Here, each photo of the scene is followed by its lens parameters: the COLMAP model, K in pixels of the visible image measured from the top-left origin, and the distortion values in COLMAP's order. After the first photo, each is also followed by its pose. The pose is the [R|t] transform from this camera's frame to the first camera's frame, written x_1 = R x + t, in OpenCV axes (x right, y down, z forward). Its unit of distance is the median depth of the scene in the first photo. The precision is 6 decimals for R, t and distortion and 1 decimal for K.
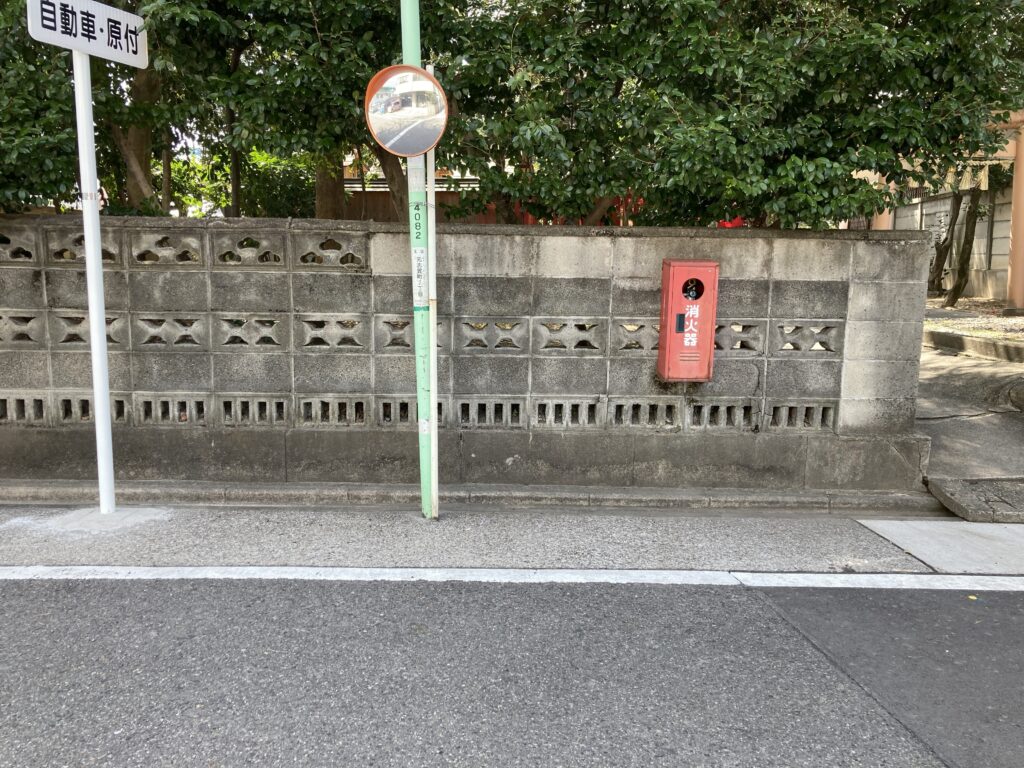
lens RADIAL K [[833.5, 0, 502.2], [0, 833.5, 390.0], [0, 0, 1]] dist [0.073797, -0.064475]
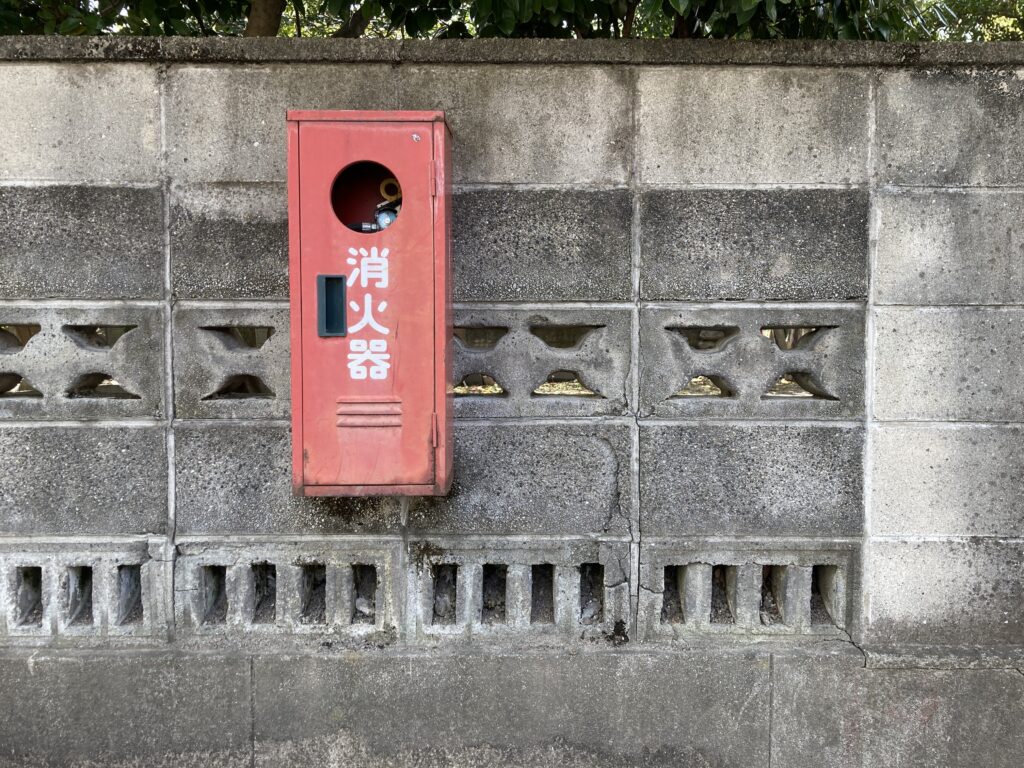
lens RADIAL K [[833.5, 0, 516.2], [0, 833.5, 387.5], [0, 0, 1]] dist [0.073797, -0.064475]
pose [[0.999812, -0.012291, -0.014985, 0.271916], [0.010515, 0.993505, -0.113298, -0.013640], [0.016280, 0.113119, 0.993448, 0.664230]]
